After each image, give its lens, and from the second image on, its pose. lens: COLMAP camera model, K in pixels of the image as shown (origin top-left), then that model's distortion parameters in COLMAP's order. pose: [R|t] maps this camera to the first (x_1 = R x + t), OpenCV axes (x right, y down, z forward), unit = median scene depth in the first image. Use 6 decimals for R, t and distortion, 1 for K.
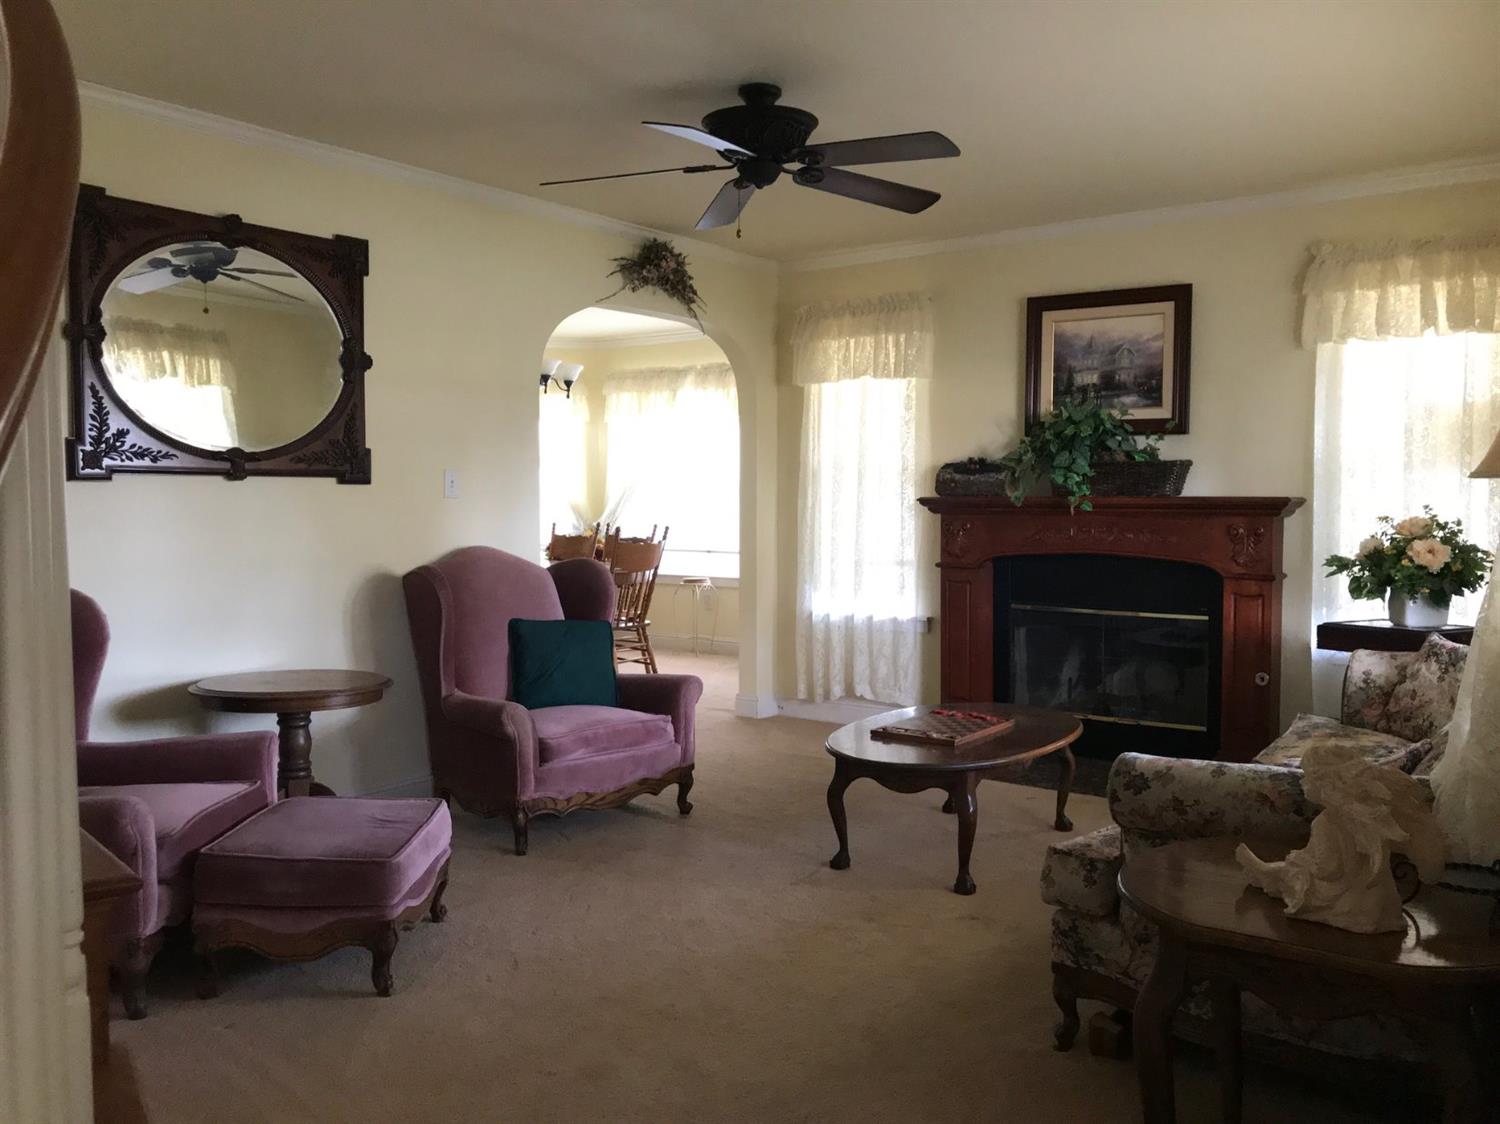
lens RADIAL K [[1230.2, 0, 749.6], [0, 1230.2, 552.5], [0, 0, 1]] dist [-0.000344, 0.002624]
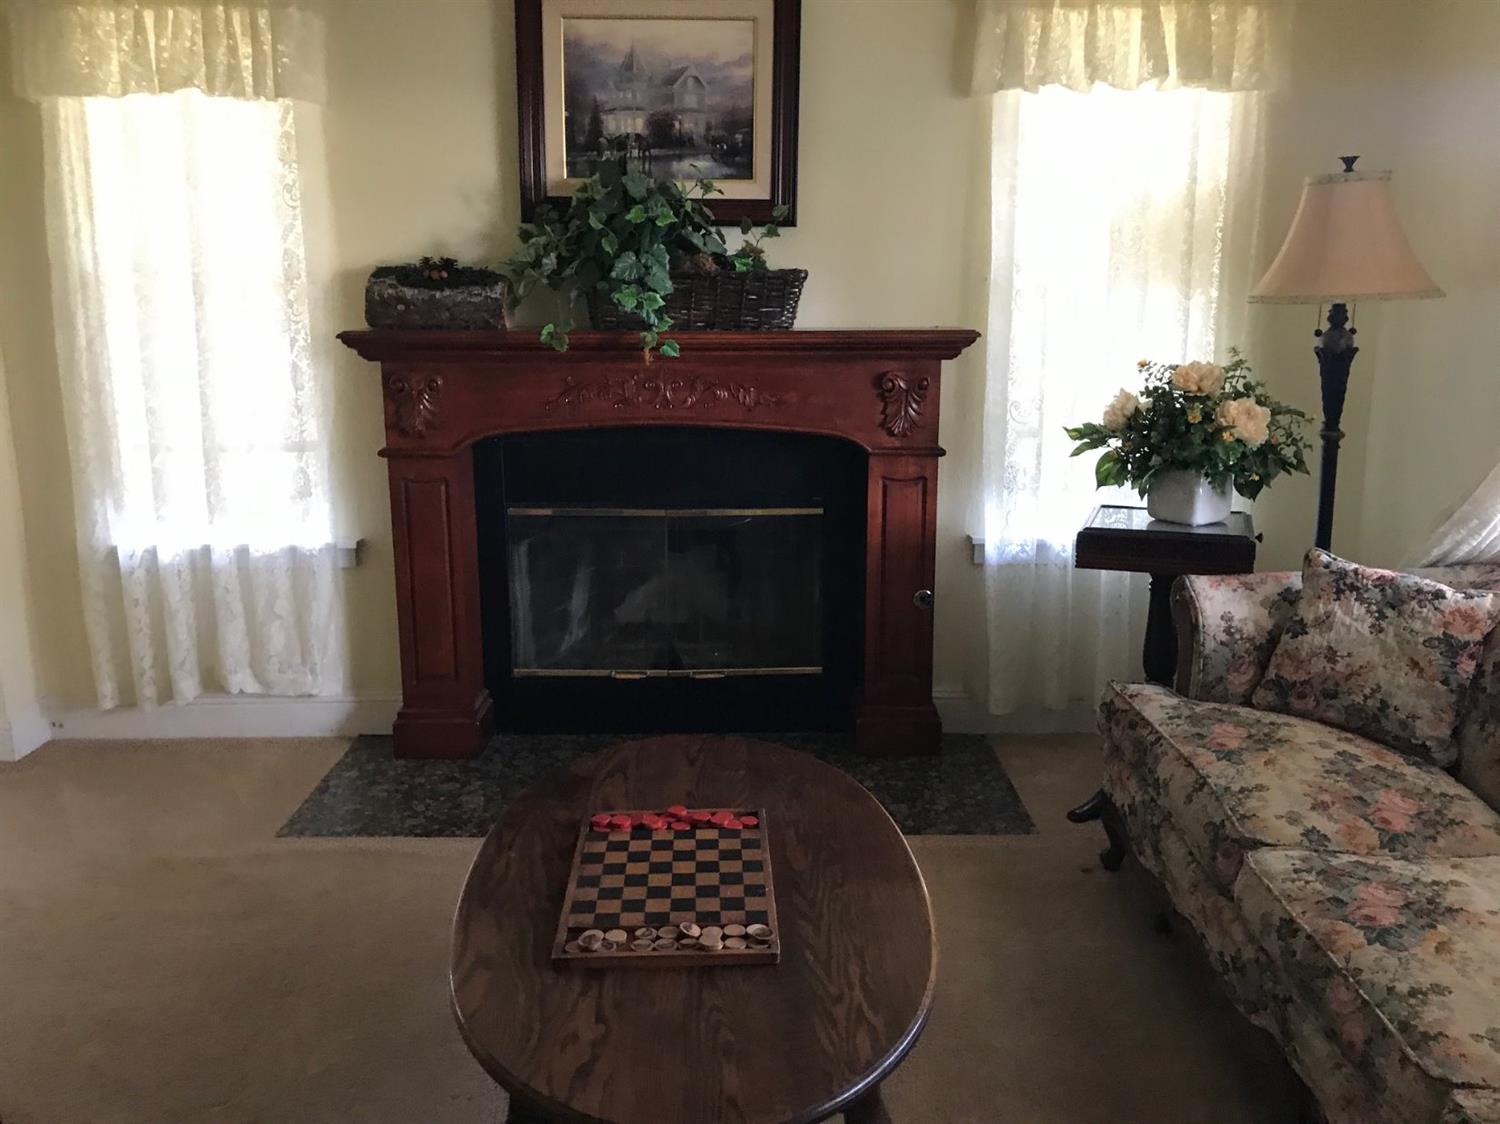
lens RADIAL K [[1247.4, 0, 749.3], [0, 1247.4, 542.9], [0, 0, 1]] dist [0.046062, -0.044382]
pose [[0.793814, -0.125049, 0.595166, -0.063004], [0.028205, 0.985149, 0.169368, -0.044066], [-0.607506, -0.117660, 0.785552, 0.471606]]
